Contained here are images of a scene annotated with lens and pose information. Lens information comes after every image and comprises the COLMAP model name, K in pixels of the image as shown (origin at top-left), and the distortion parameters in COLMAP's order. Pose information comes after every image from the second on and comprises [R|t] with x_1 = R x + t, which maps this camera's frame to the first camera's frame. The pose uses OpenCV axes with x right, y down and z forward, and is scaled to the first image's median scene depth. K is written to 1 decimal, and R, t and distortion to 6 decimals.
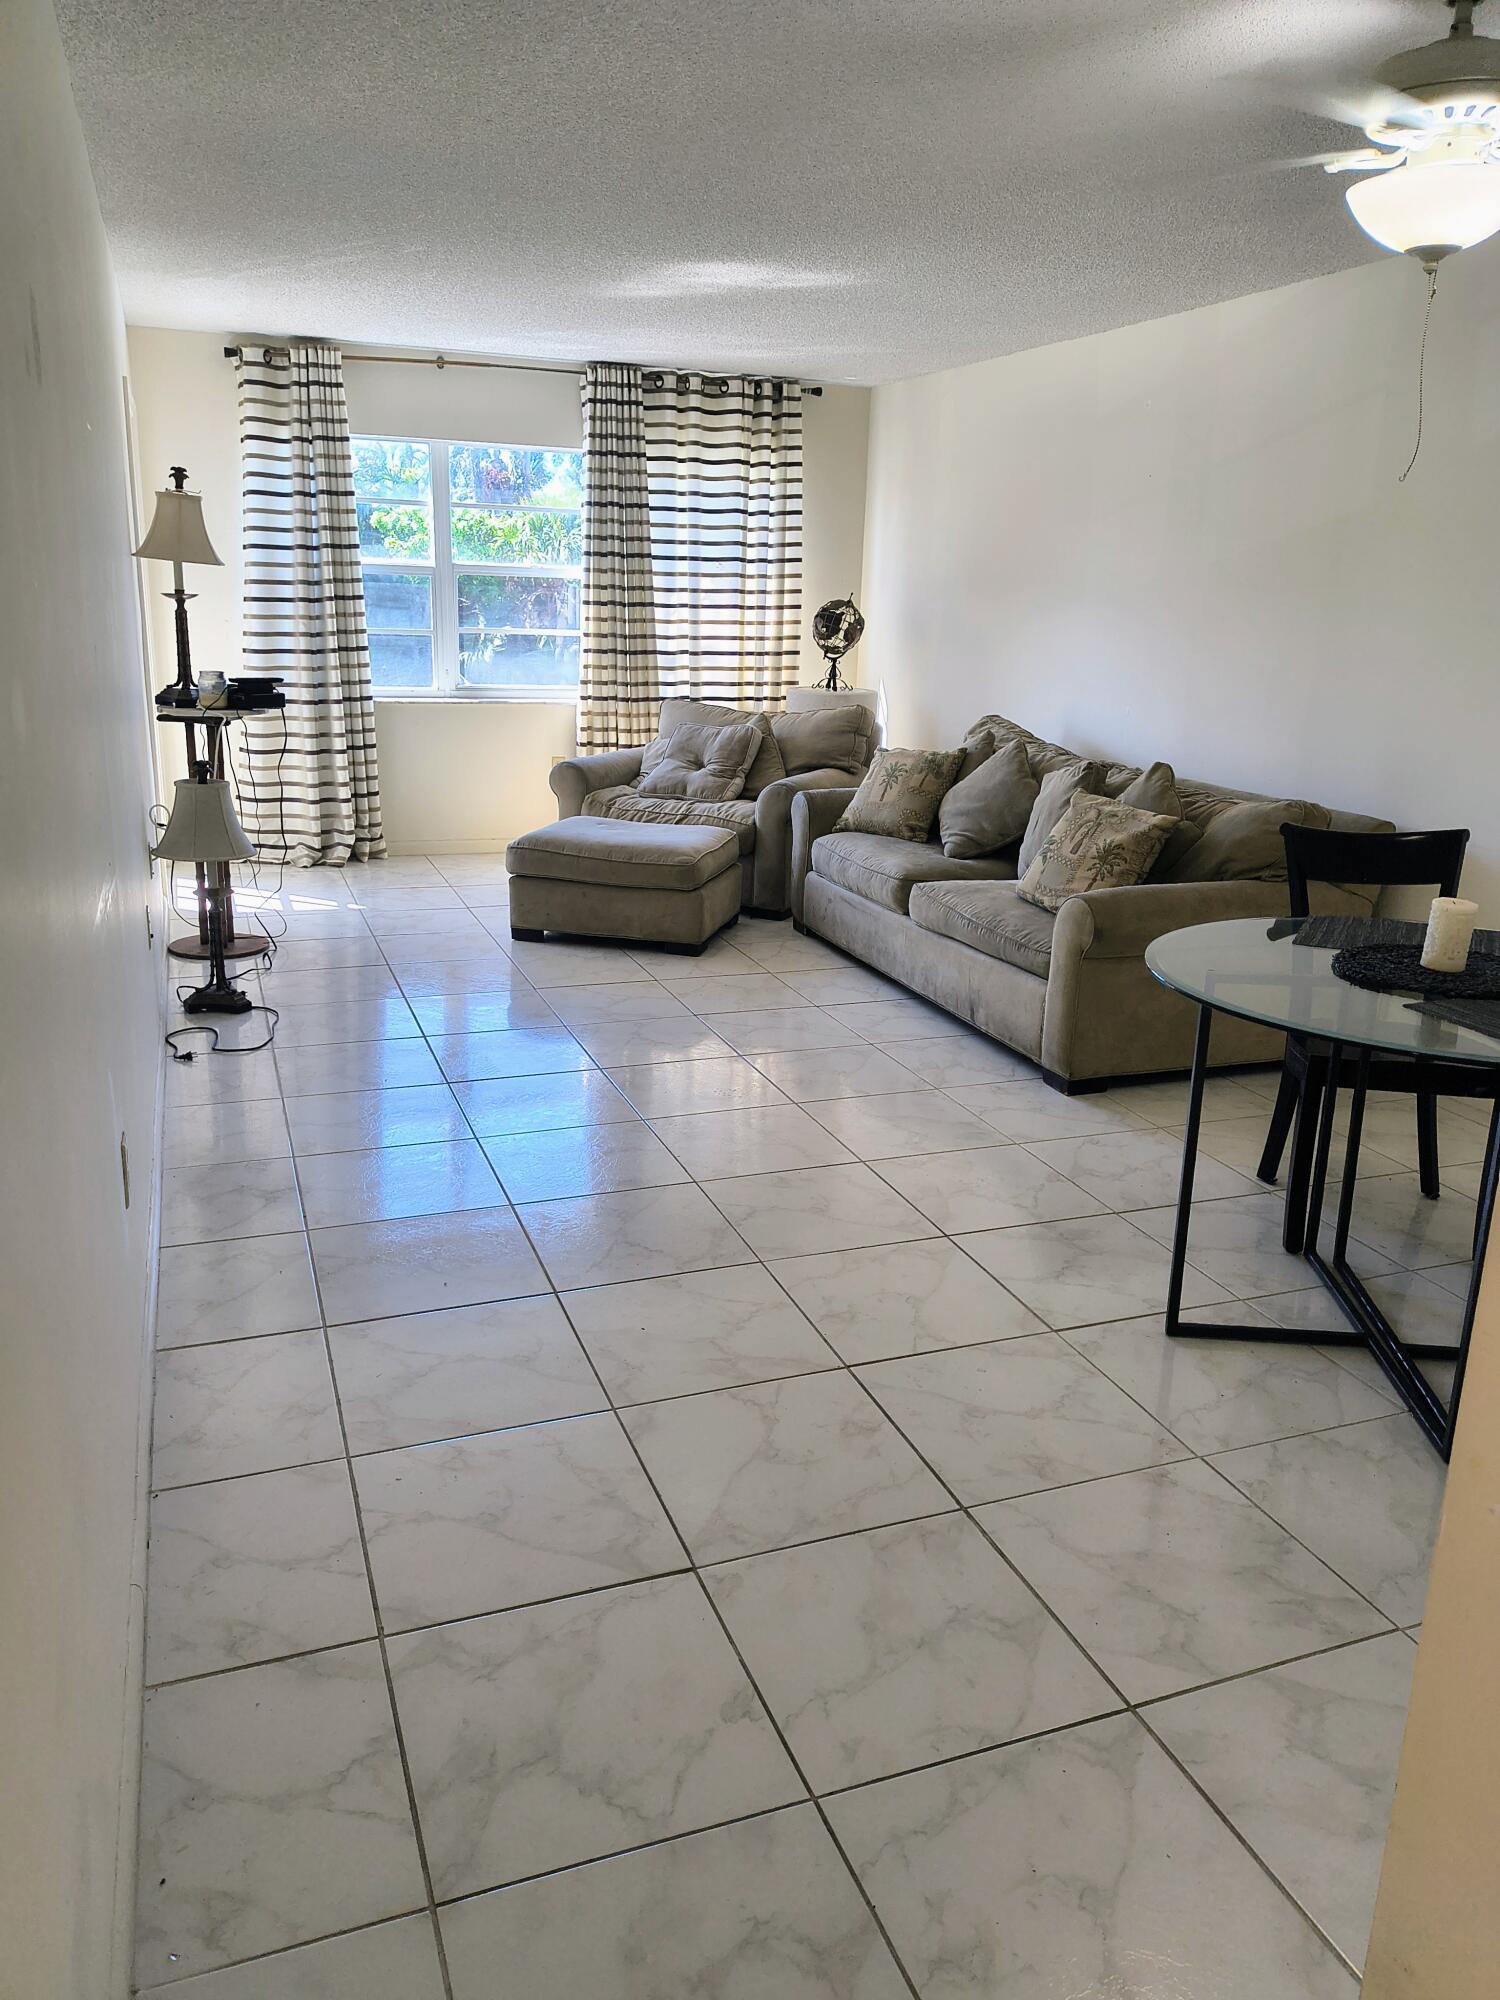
lens RADIAL K [[1451.7, 0, 750.0], [0, 1451.7, 1000.0], [0, 0, 1]] dist [0.083741, -0.116186]
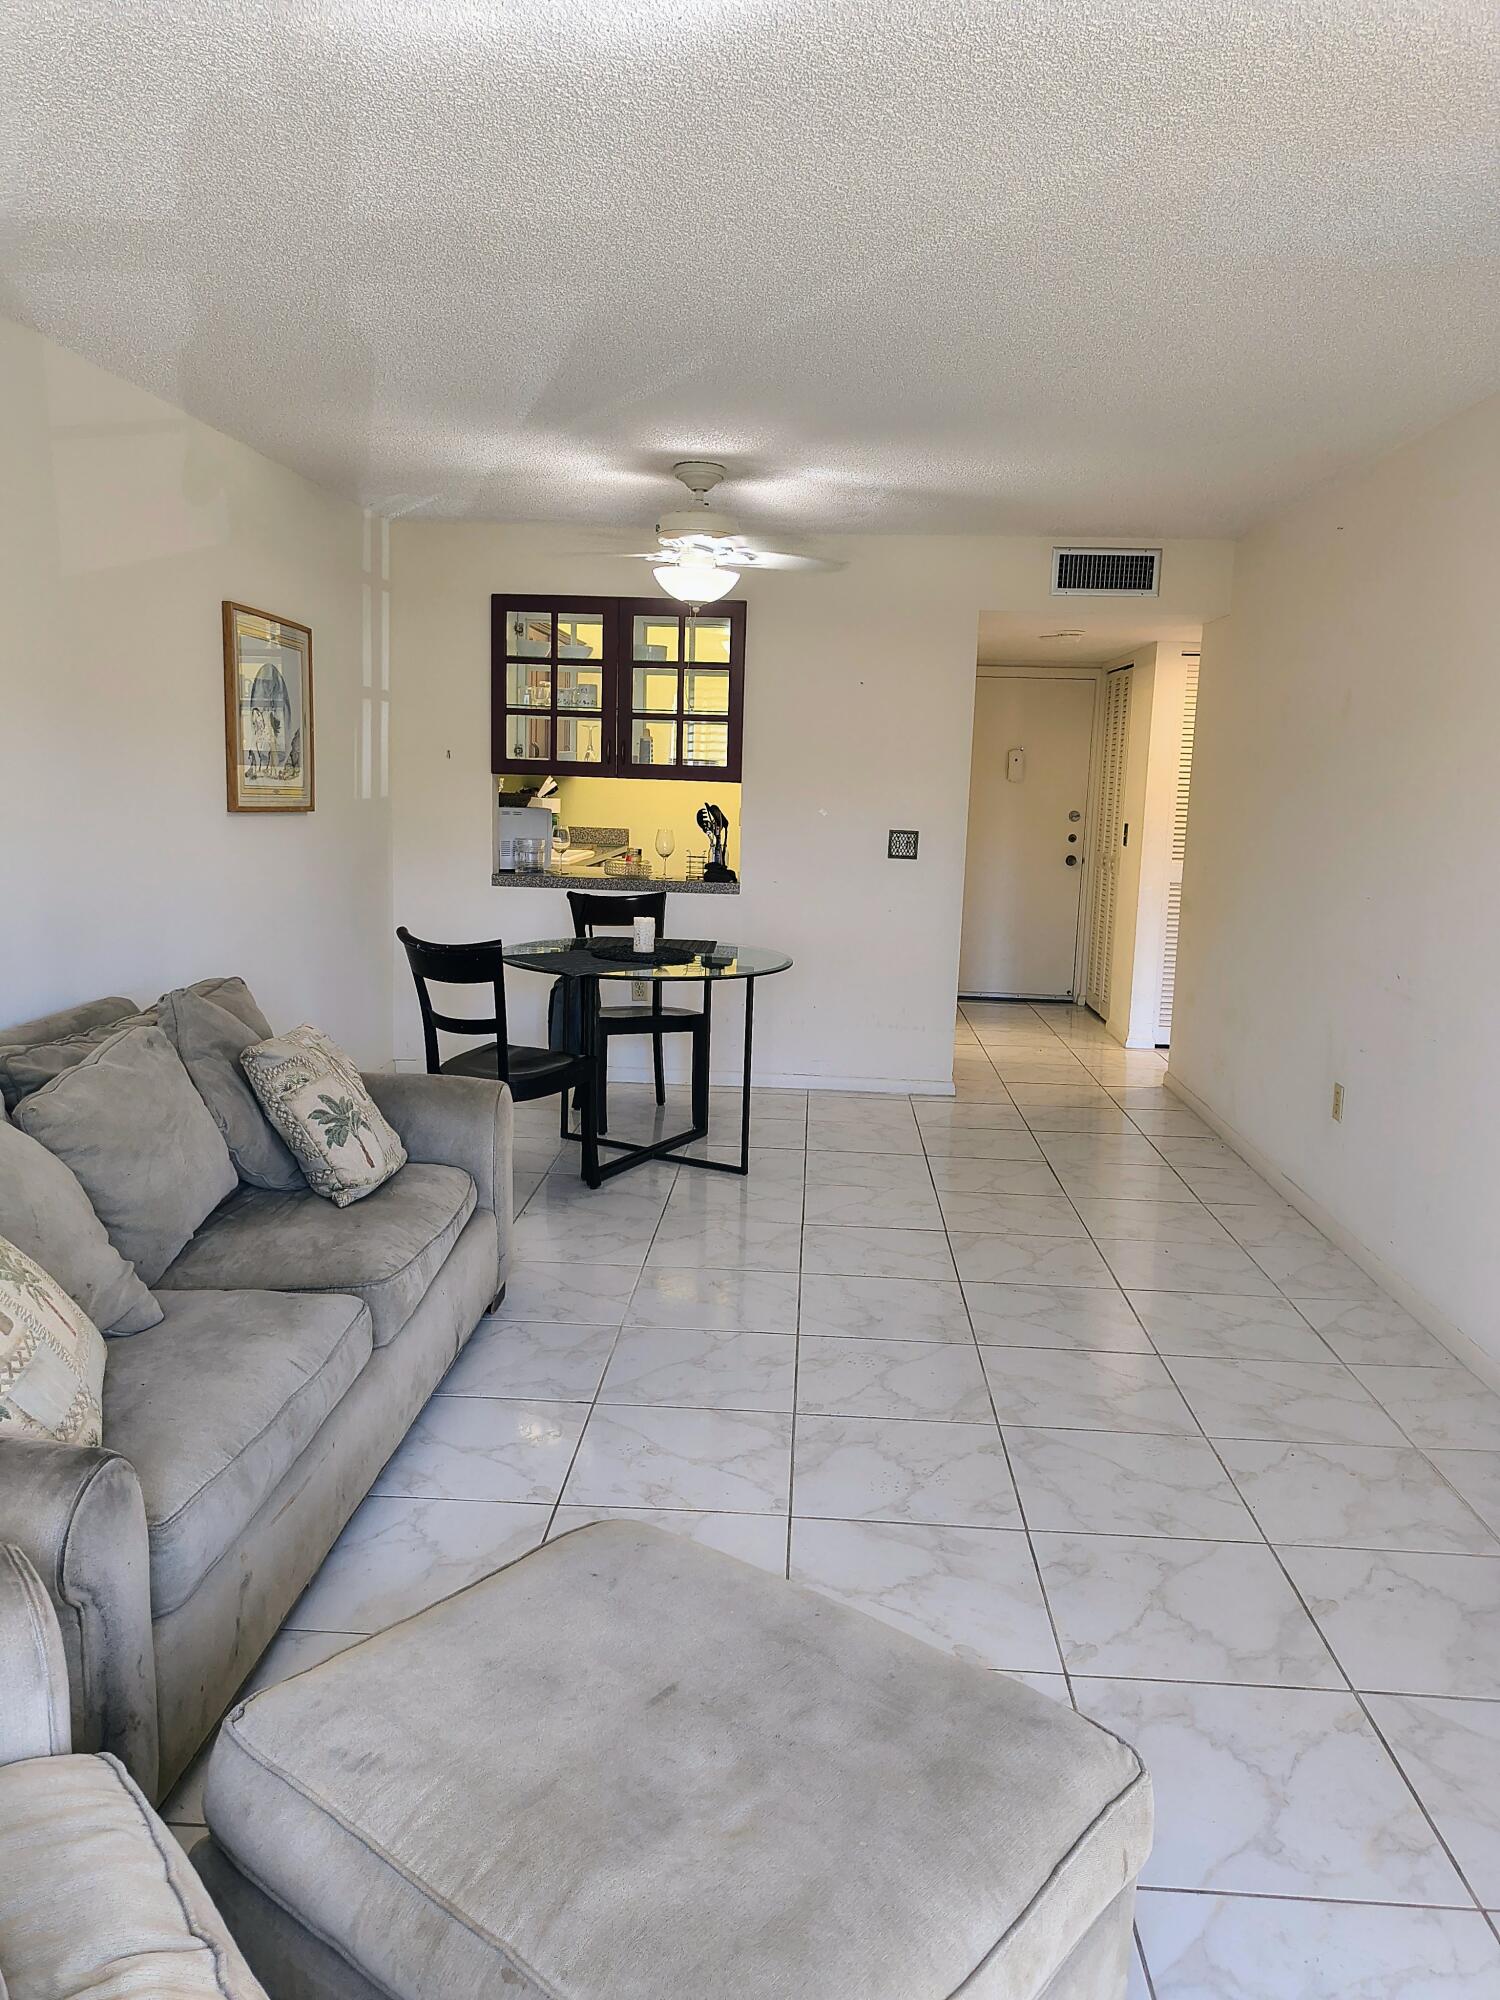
lens RADIAL K [[1451.7, 0, 750.0], [0, 1451.7, 1000.0], [0, 0, 1]] dist [0.083741, -0.116186]
pose [[-0.916886, -0.118259, 0.381227, -0.363313], [0.052827, 0.910746, 0.409574, -0.678244], [-0.395637, 0.395672, -0.828803, 2.337951]]
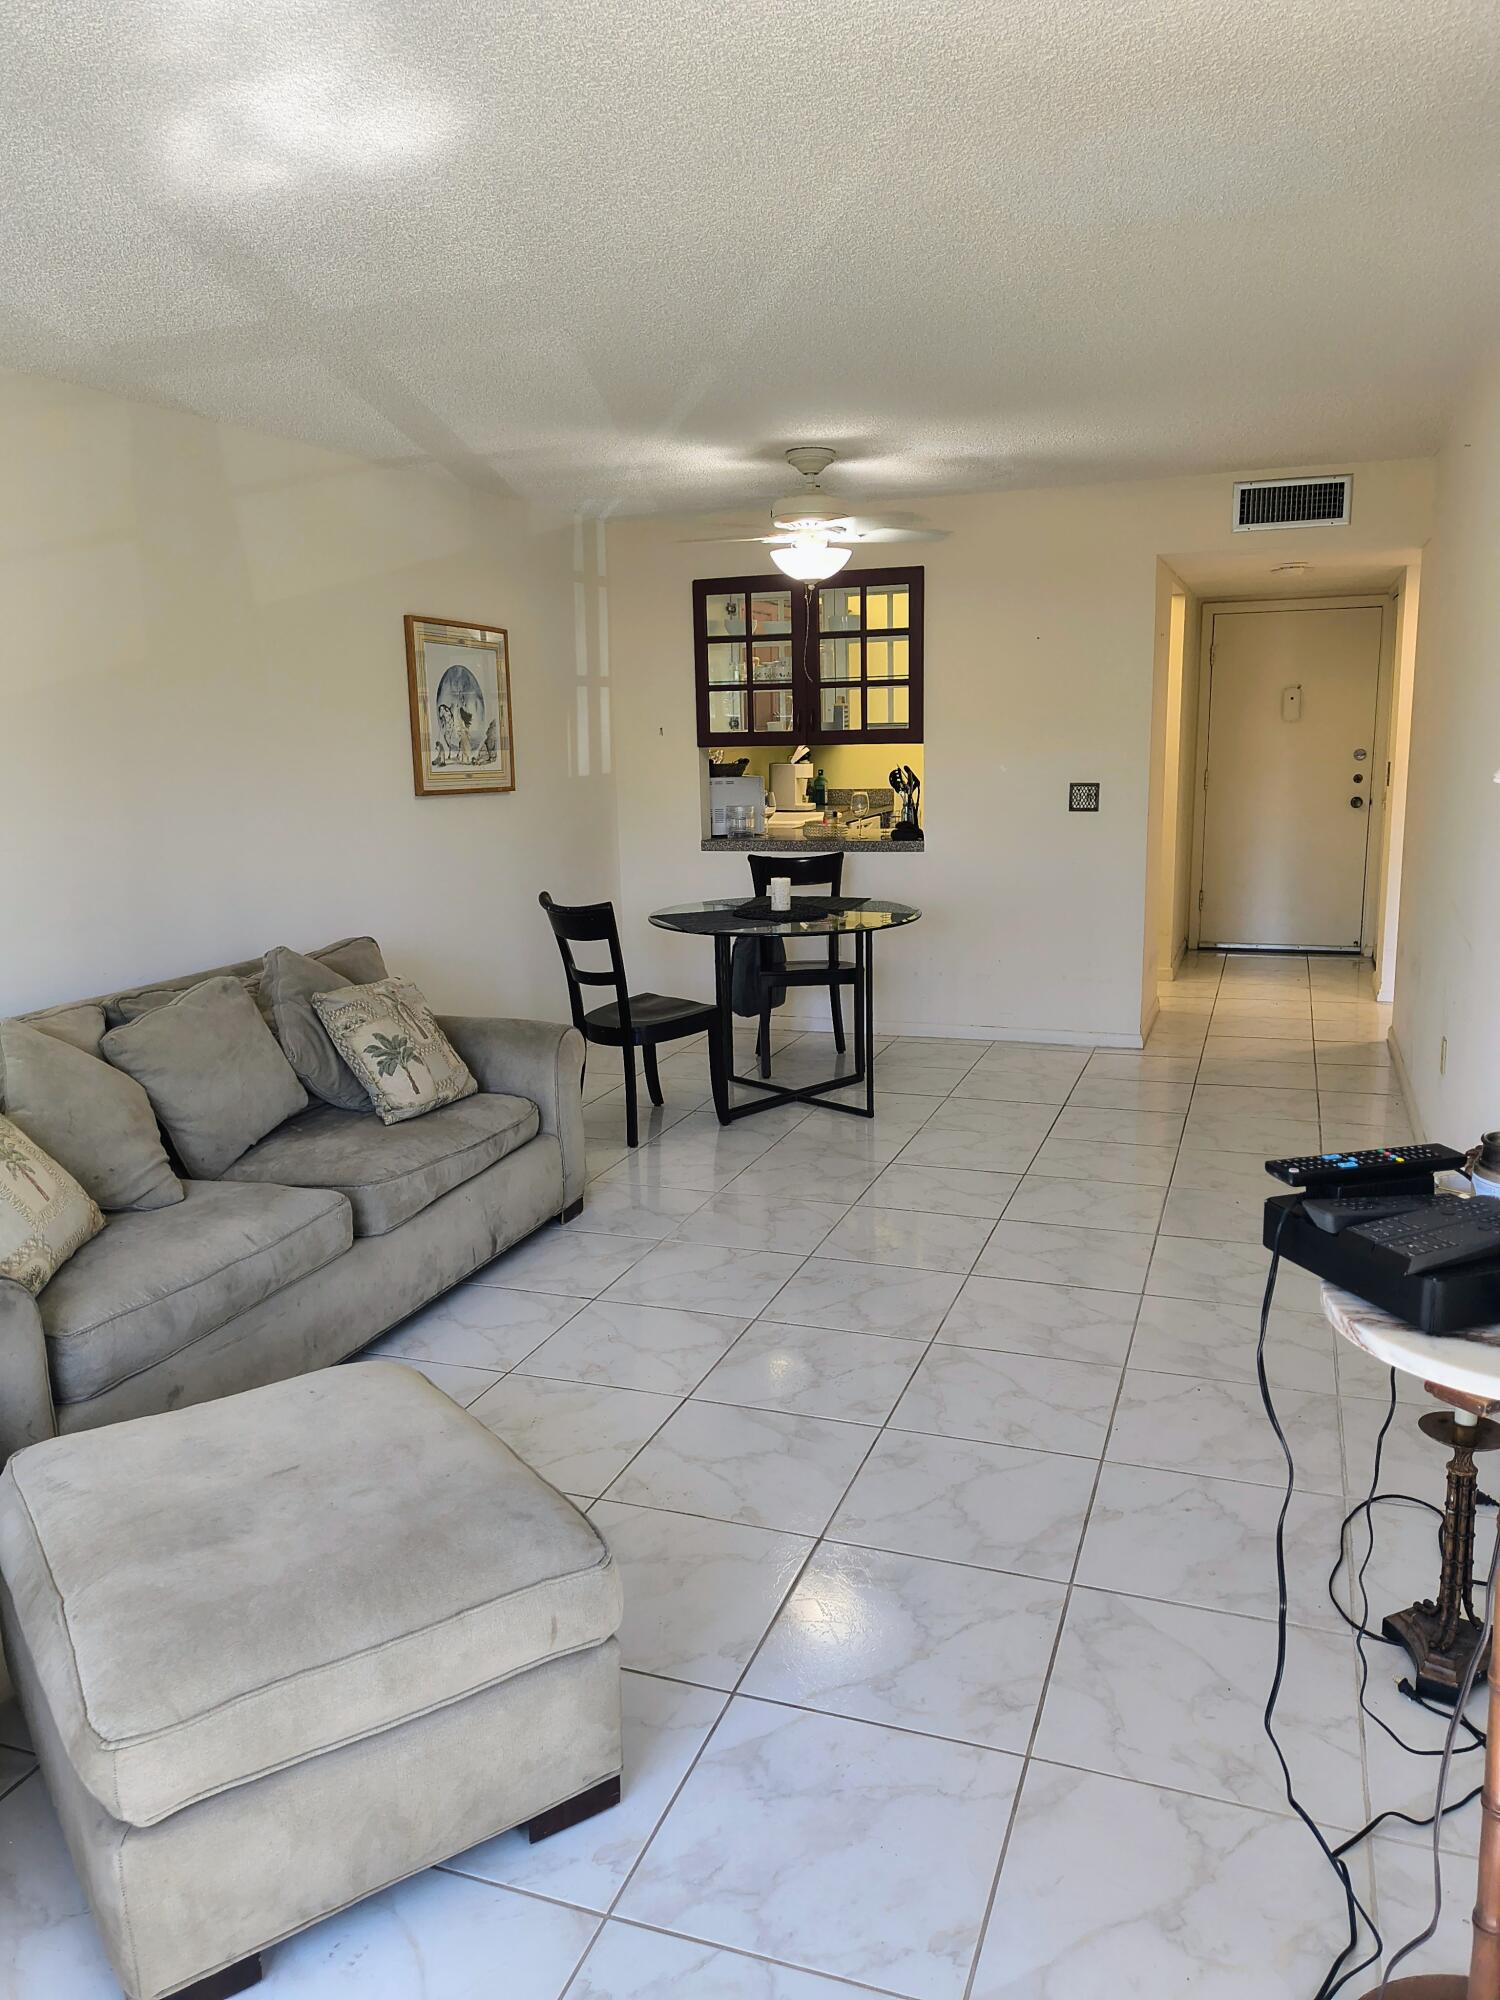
lens RADIAL K [[1449.9, 0, 748.1], [0, 1449.9, 1016.2], [0, 0, 1]] dist [0.087574, -0.152466]
pose [[-0.762074, -0.139401, 0.632305, -0.752920], [0.178100, 0.893750, 0.411692, -0.682513], [-0.622513, 0.426354, -0.656277, 2.240899]]
